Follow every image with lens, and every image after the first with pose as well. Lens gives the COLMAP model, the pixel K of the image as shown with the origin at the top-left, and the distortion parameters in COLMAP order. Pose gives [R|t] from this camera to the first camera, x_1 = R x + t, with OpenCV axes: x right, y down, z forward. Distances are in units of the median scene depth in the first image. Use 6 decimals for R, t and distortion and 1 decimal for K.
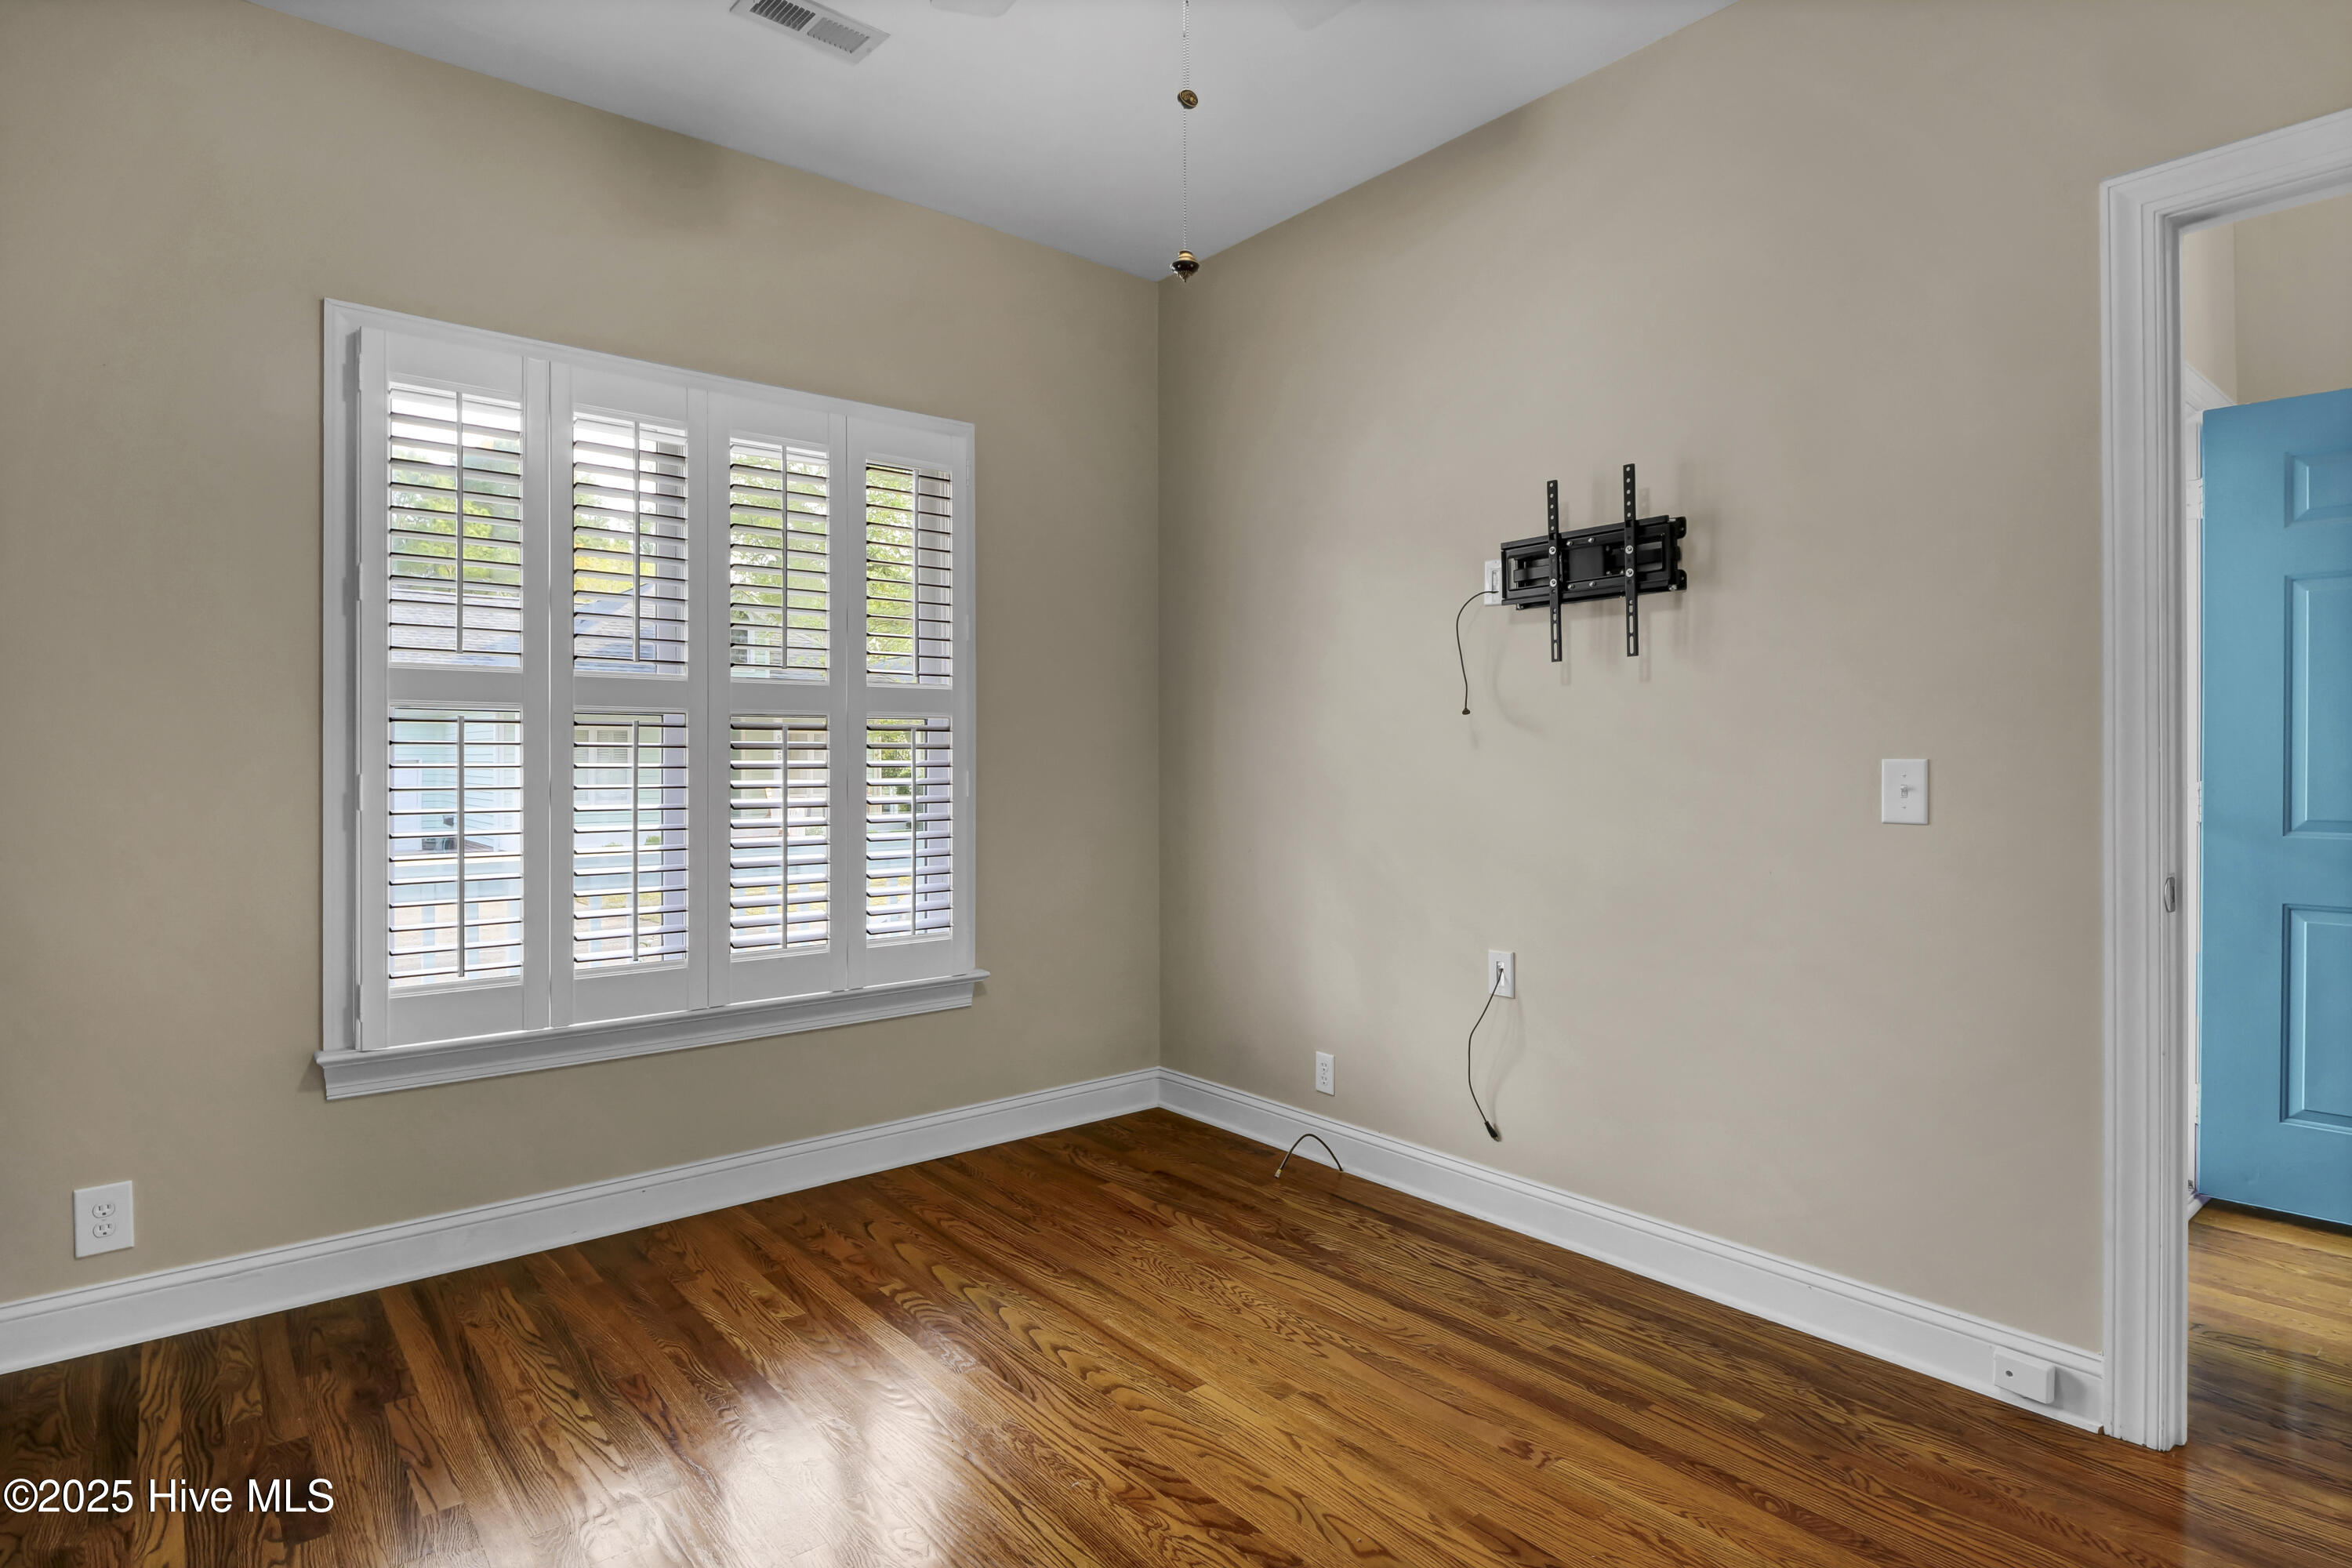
lens RADIAL K [[1228.6, 0, 1175.3], [0, 1228.6, 761.3], [0, 0, 1]] dist [0.001327, 0.000101]
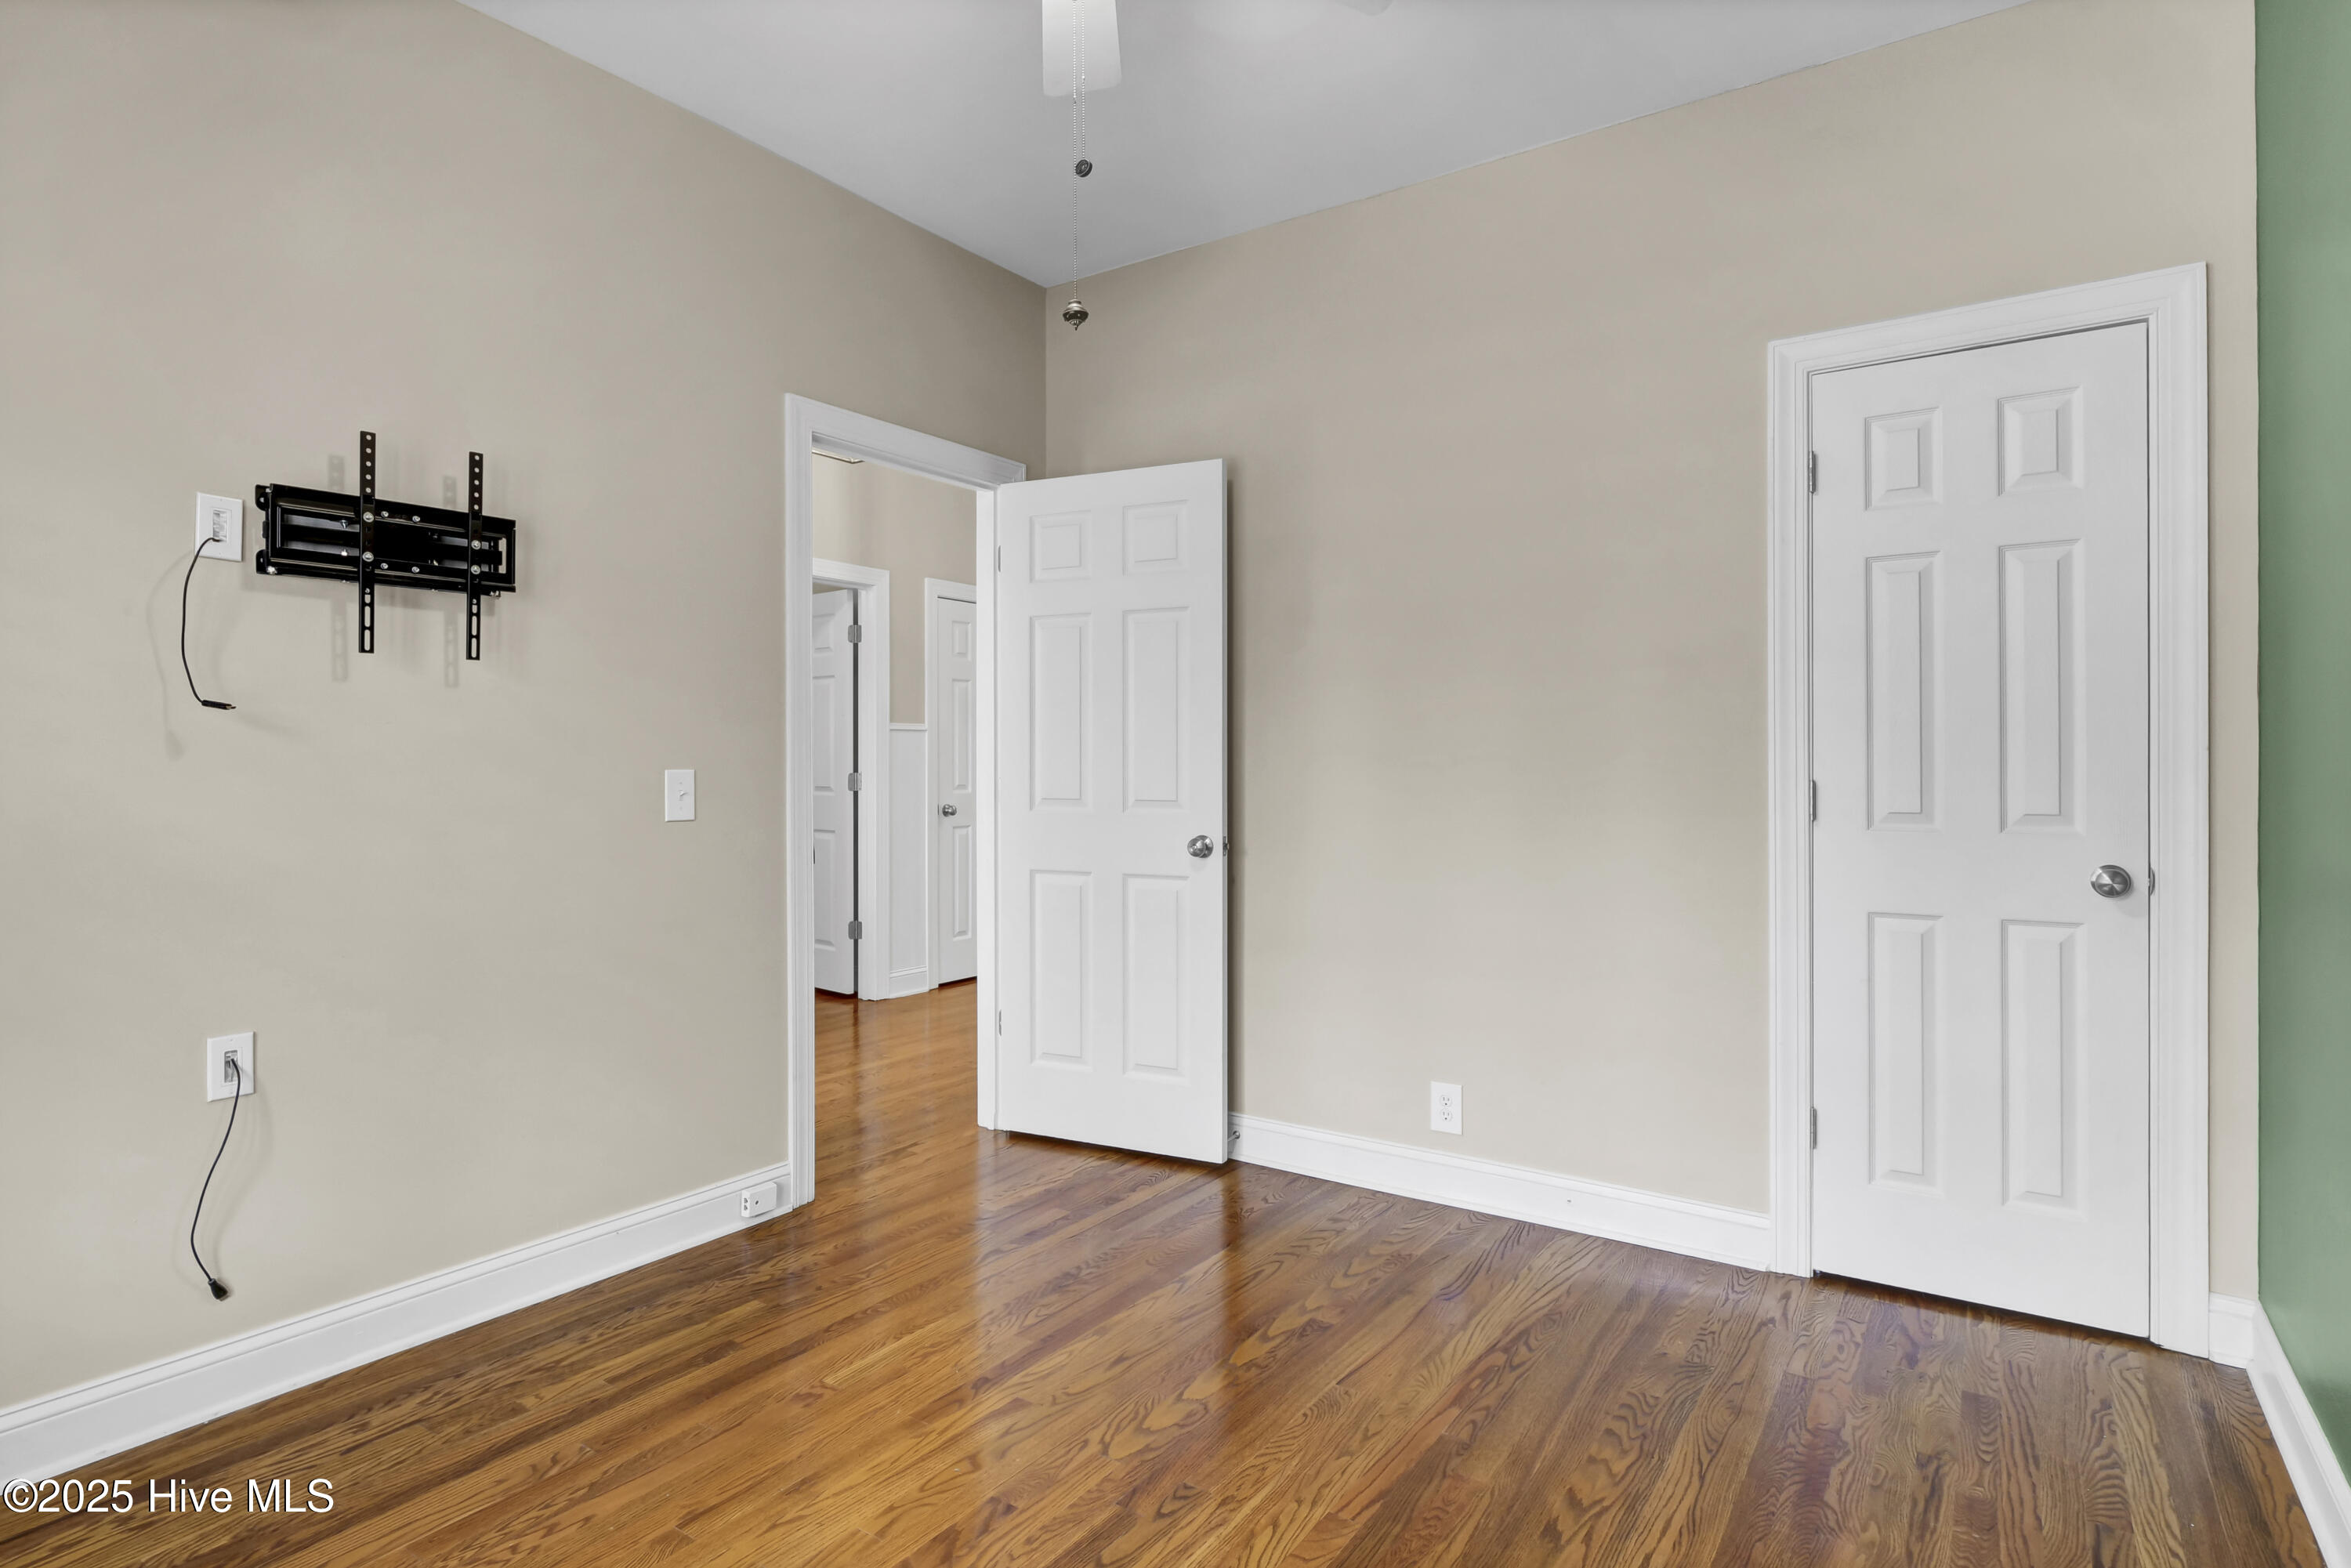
lens RADIAL K [[1193.2, 0, 1159.0], [0, 1193.2, 772.6], [0, 0, 1]] dist [-0.010375, -0.000288]
pose [[-0.249776, -0.001793, 0.968302, -0.703648], [0.007828, 0.999962, 0.003871, 0.000140], [-0.968272, 0.008547, -0.249752, 0.816860]]
